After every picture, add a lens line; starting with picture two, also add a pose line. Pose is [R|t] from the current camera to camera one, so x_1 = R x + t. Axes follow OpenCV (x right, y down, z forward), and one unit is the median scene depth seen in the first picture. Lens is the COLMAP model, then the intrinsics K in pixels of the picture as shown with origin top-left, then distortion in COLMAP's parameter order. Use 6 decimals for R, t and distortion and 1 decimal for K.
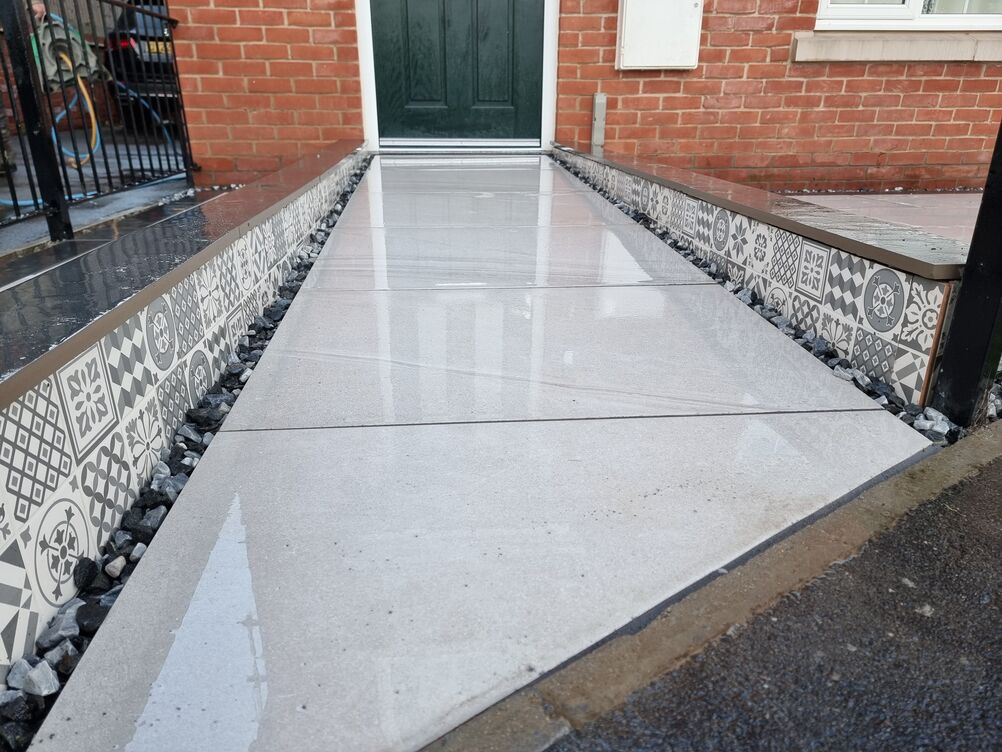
lens RADIAL K [[694.6, 0, 500.4], [0, 694.6, 370.3], [0, 0, 1]] dist [0.082439, -0.067530]
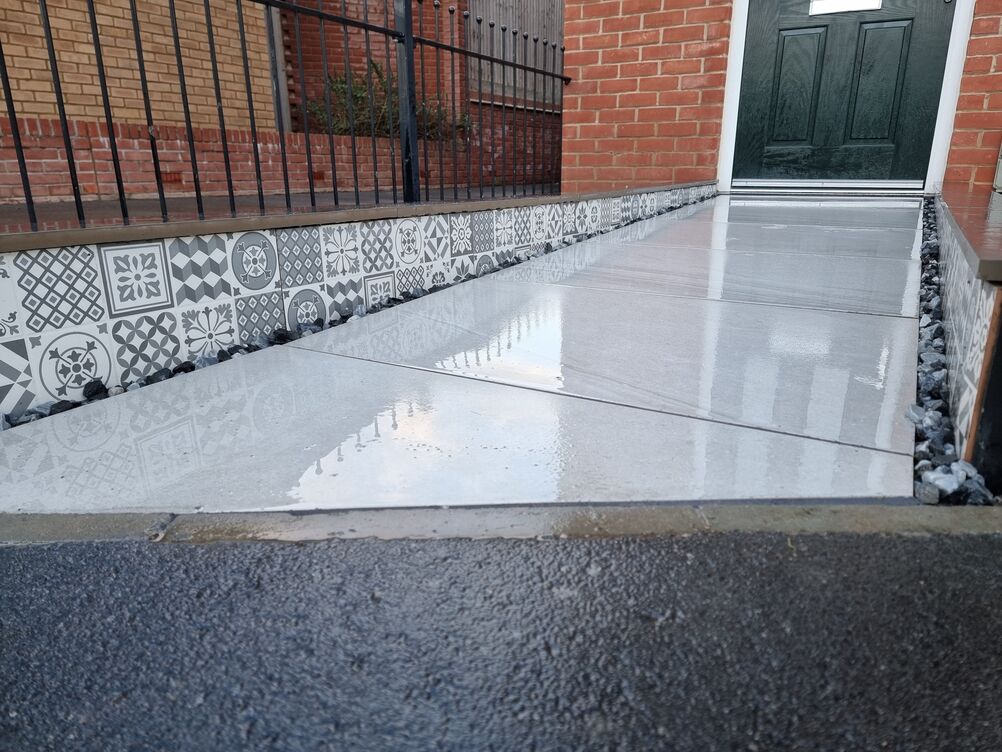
lens RADIAL K [[694.6, 0, 516.3], [0, 694.6, 376.9], [0, 0, 1]] dist [0.082439, -0.067530]
pose [[0.827403, 0.163260, -0.537354, 0.167902], [-0.202371, 0.979207, -0.014101, 0.019699], [0.523879, 0.120412, 0.843239, 0.042495]]
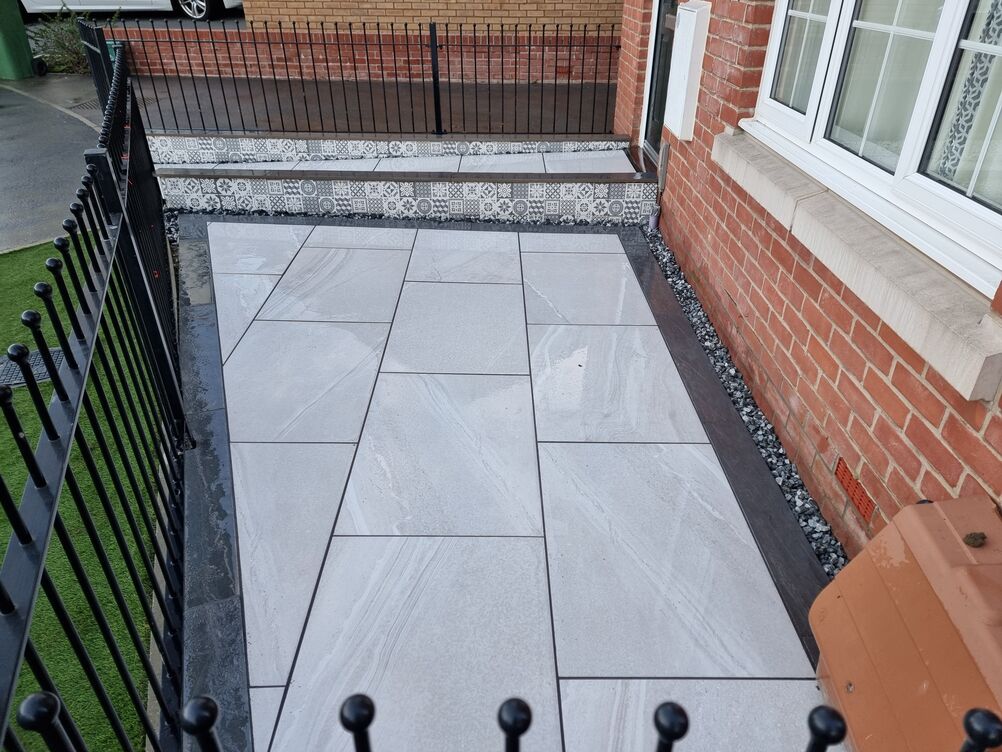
lens RADIAL K [[694.6, 0, 515.9], [0, 694.6, 389.3], [0, 0, 1]] dist [0.082439, -0.067530]
pose [[-0.093097, 0.515332, -0.851919, 1.398620], [-0.363153, 0.779116, 0.510978, -0.613353], [0.927067, 0.356947, 0.114611, 0.853351]]
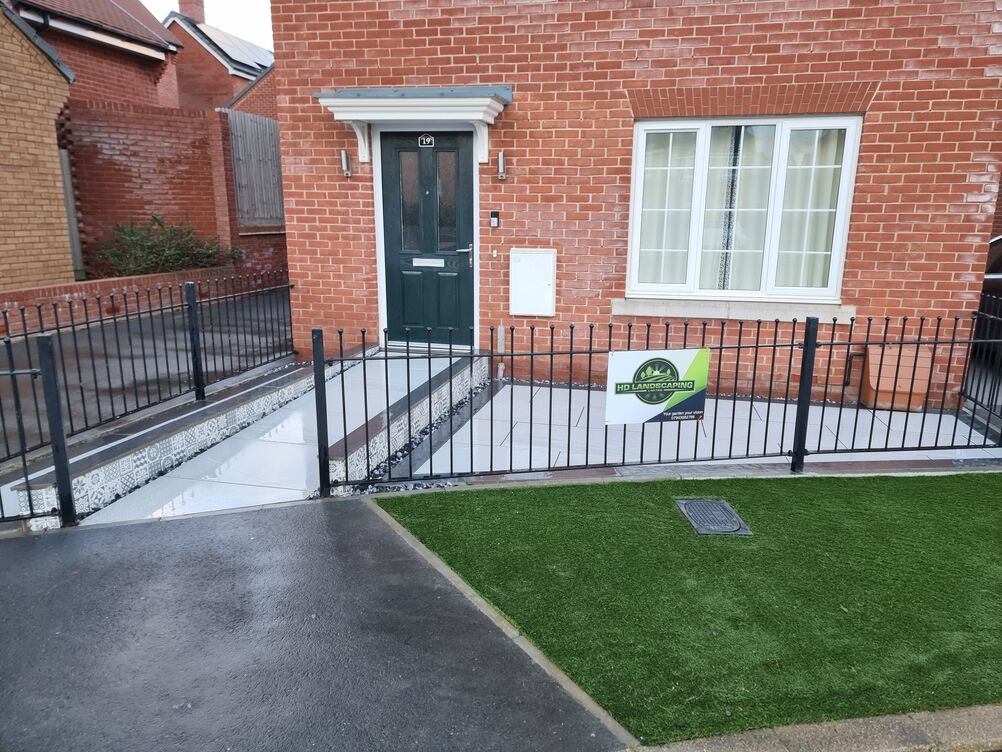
lens RADIAL K [[694.6, 0, 522.2], [0, 694.6, 372.5], [0, 0, 1]] dist [0.082439, -0.067530]
pose [[0.954468, 0.078039, -0.287924, 0.762214], [-0.118545, 0.984919, -0.126025, -0.066917], [0.273747, 0.154419, 0.949325, -0.685108]]
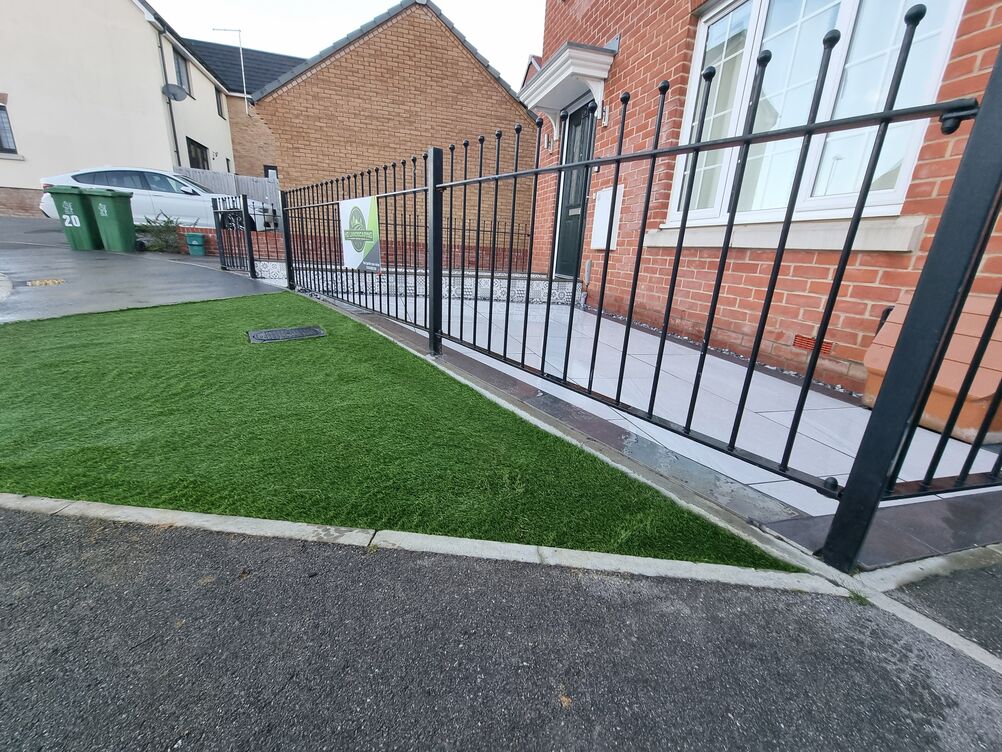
lens RADIAL K [[413.8, 0, 505.8], [0, 413.8, 378.8], [0, 0, 1]] dist [-0.000863, -0.000748]
pose [[0.173656, 0.298757, -0.938396, 1.486369], [-0.406549, 0.889637, 0.207999, -0.248221], [0.896974, 0.345384, 0.275950, 0.593342]]
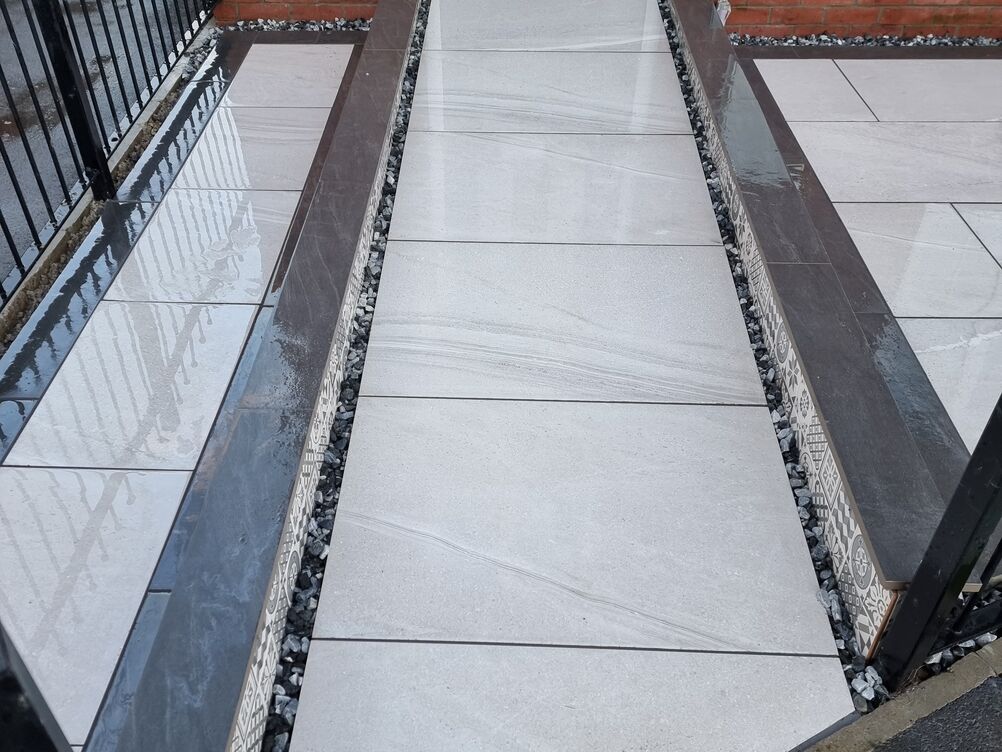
lens RADIAL K [[927.9, 0, 486.5], [0, 927.9, 374.0], [0, 0, 1]] dist [0.063052, 0.000000]
pose [[0.992231, 0.079939, -0.095330, 0.016250], [-0.044520, 0.943657, 0.327916, -0.261130], [0.116172, -0.321125, 0.939885, -0.127019]]
